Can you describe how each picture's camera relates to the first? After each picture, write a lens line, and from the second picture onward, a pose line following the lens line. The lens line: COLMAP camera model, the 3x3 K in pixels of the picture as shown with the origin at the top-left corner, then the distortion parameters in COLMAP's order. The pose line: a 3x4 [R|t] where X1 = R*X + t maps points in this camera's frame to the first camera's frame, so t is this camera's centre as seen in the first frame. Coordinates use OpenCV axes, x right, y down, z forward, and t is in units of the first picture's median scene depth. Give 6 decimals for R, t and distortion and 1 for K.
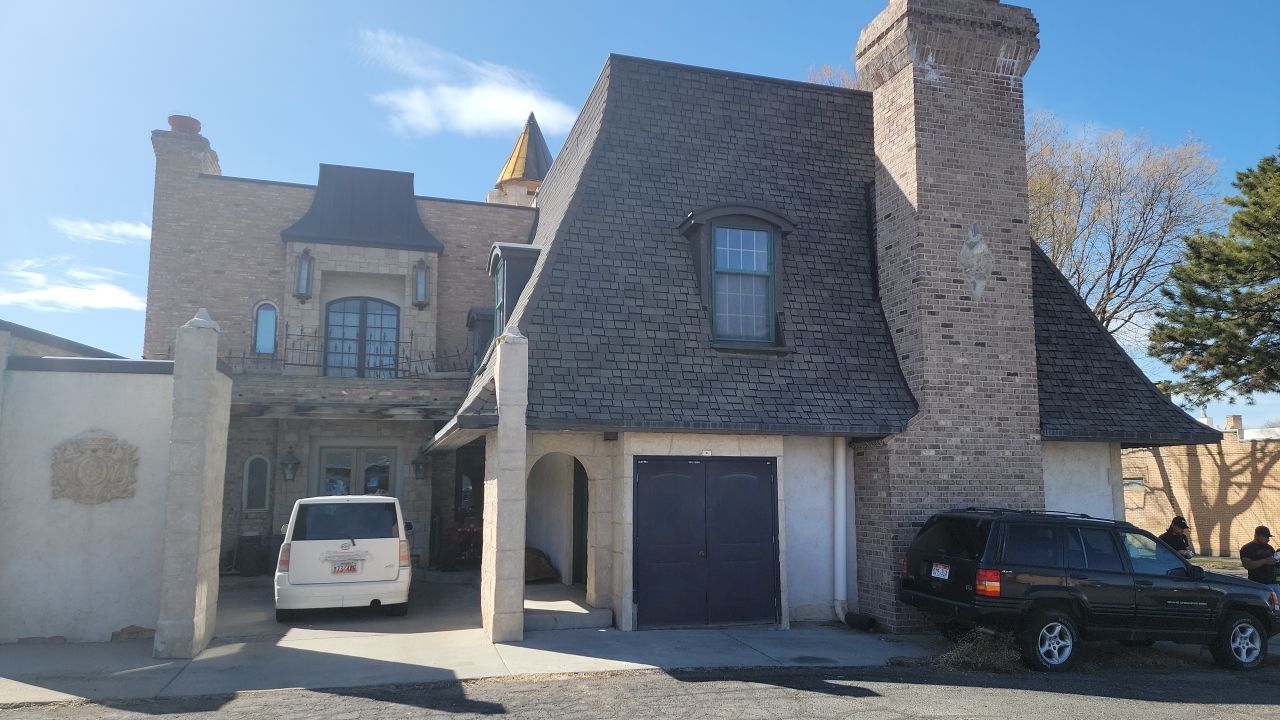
lens RADIAL K [[872.8, 0, 666.5], [0, 872.8, 365.4], [0, 0, 1]] dist [0.086046, -0.075629]
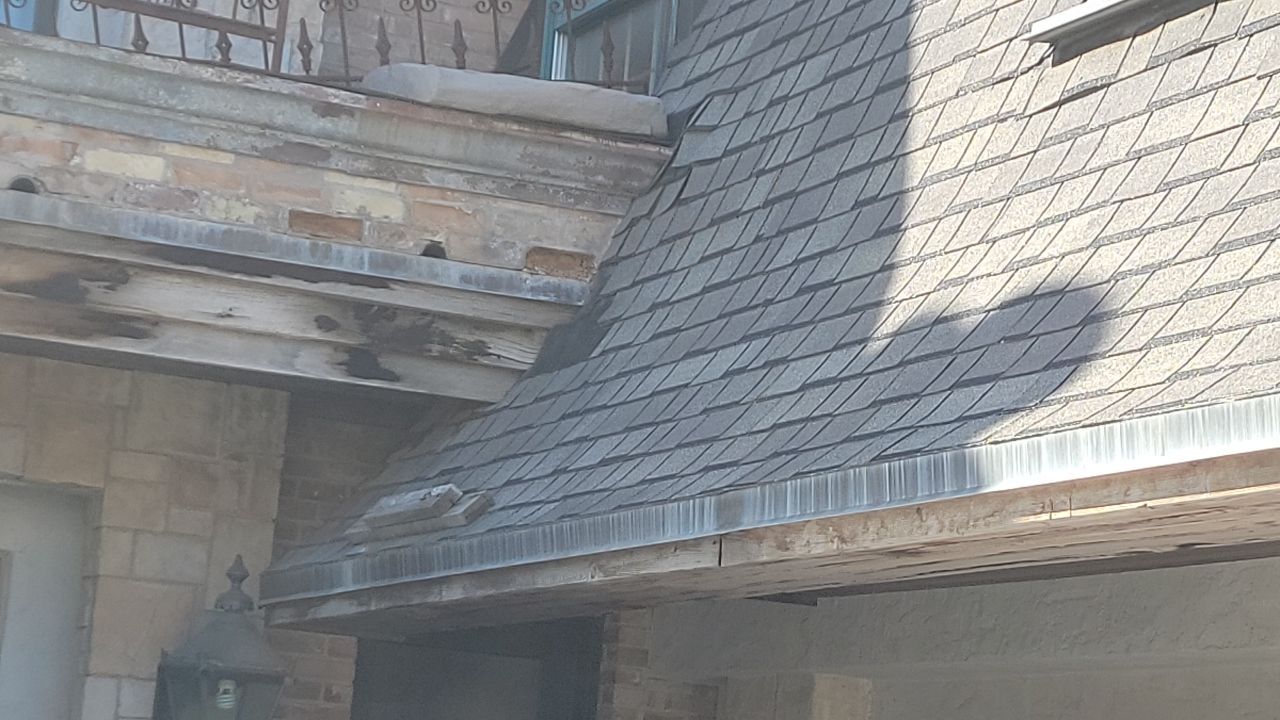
lens RADIAL K [[2925.9, 0, 726.4], [0, 2925.9, 378.6], [0, 0, 1]] dist [0.106816, -0.471123]
pose [[0.986050, 0.102548, 0.131107, -0.348662], [-0.099981, 0.994649, -0.026035, 0.085671], [-0.133075, 0.012564, 0.991026, 0.637374]]
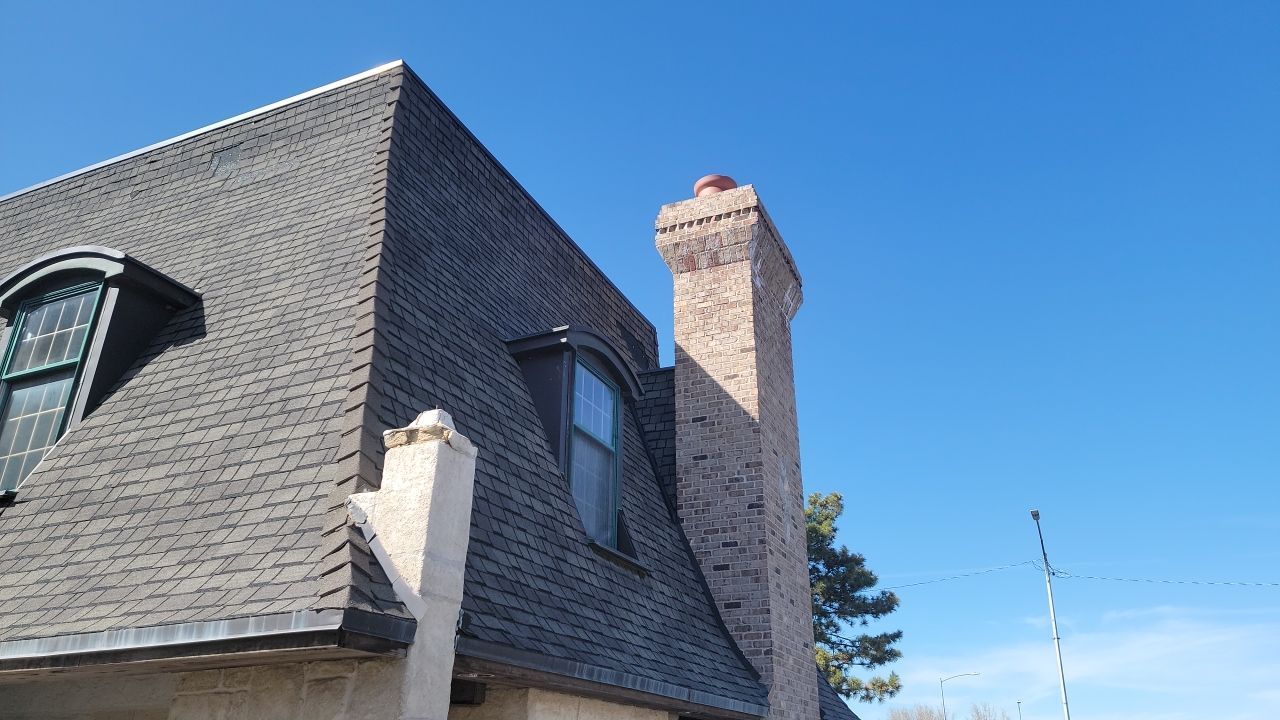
lens RADIAL K [[872.8, 0, 666.5], [0, 872.8, 365.4], [0, 0, 1]] dist [0.086046, -0.075629]
pose [[0.654334, 0.320731, 0.684820, -0.320532], [-0.104324, 0.935228, -0.338327, 0.054829], [-0.748975, 0.149935, 0.645411, 0.492269]]
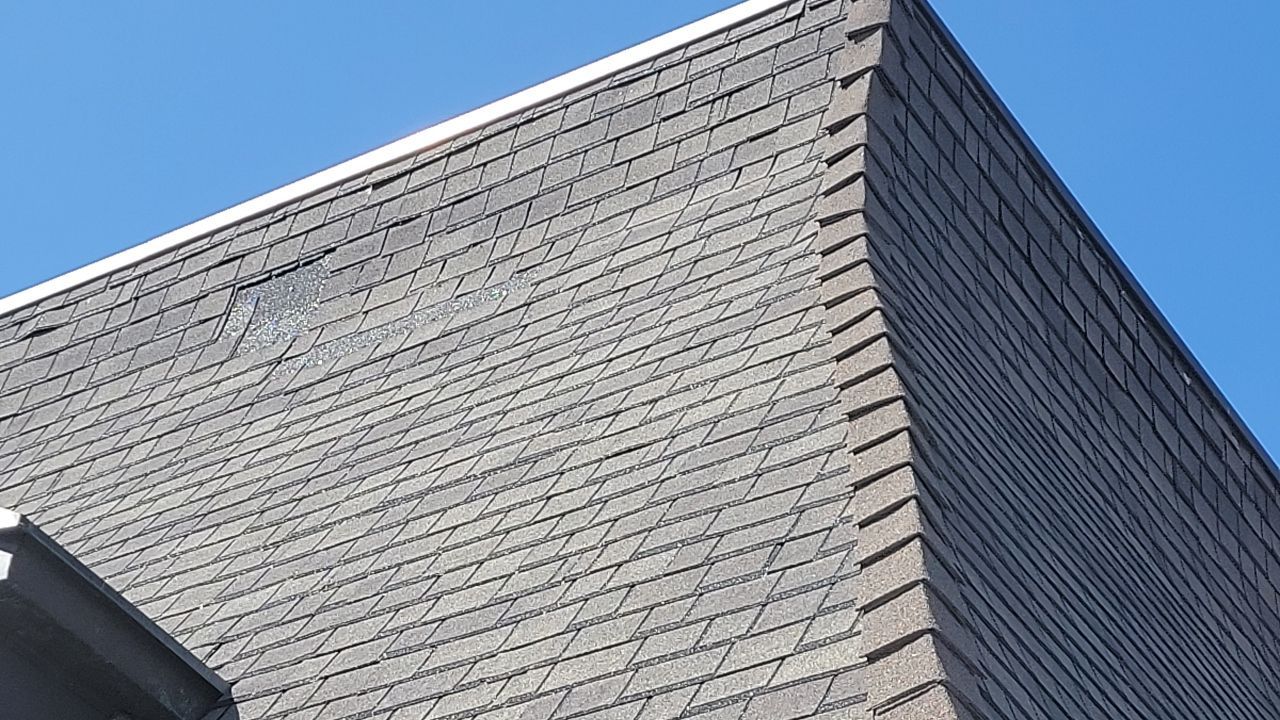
lens RADIAL K [[2925.9, 0, 726.4], [0, 2925.9, 378.6], [0, 0, 1]] dist [0.106816, -0.471123]
pose [[0.771166, 0.489378, 0.407200, -0.310283], [-0.221888, 0.806117, -0.548581, 0.071234], [-0.596714, 0.332694, 0.730237, 0.621295]]
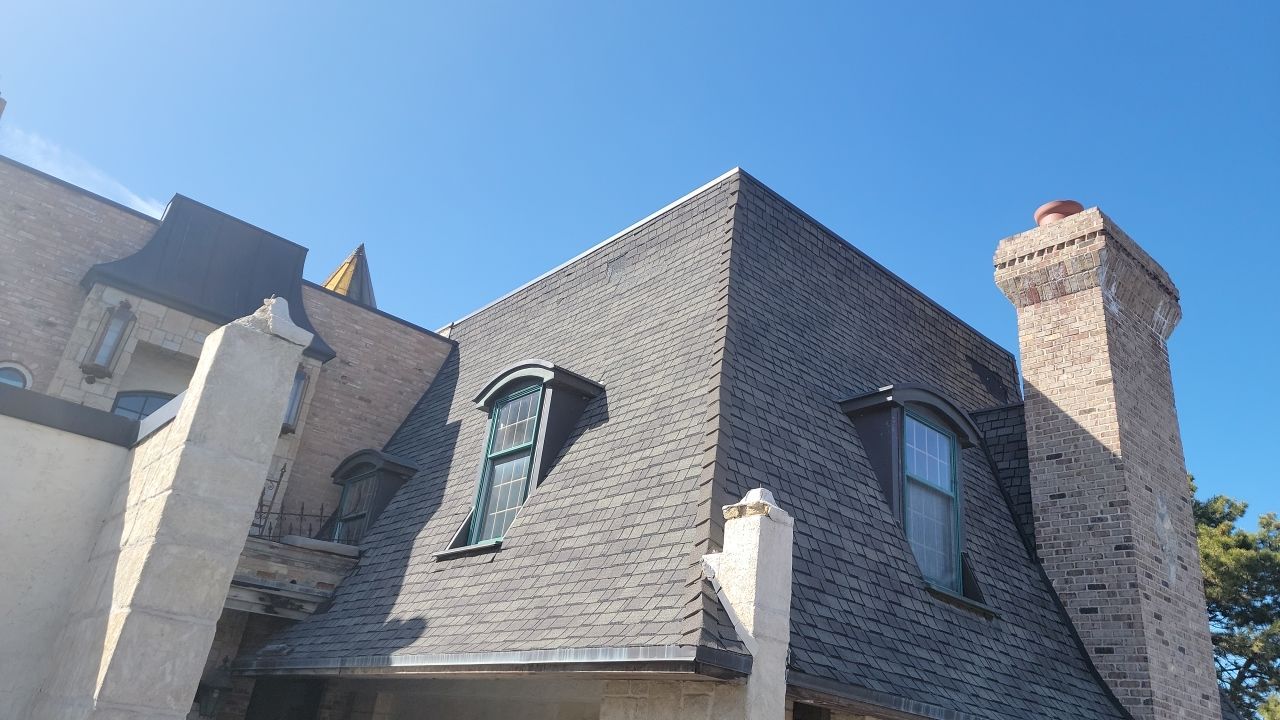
lens RADIAL K [[875.8, 0, 650.3], [0, 875.8, 360.1], [0, 0, 1]] dist [0.083172, -0.071001]
pose [[0.910450, 0.262518, 0.319632, -0.346573], [-0.167850, 0.940776, -0.294563, 0.042861], [-0.378031, 0.214534, 0.900593, 0.393933]]
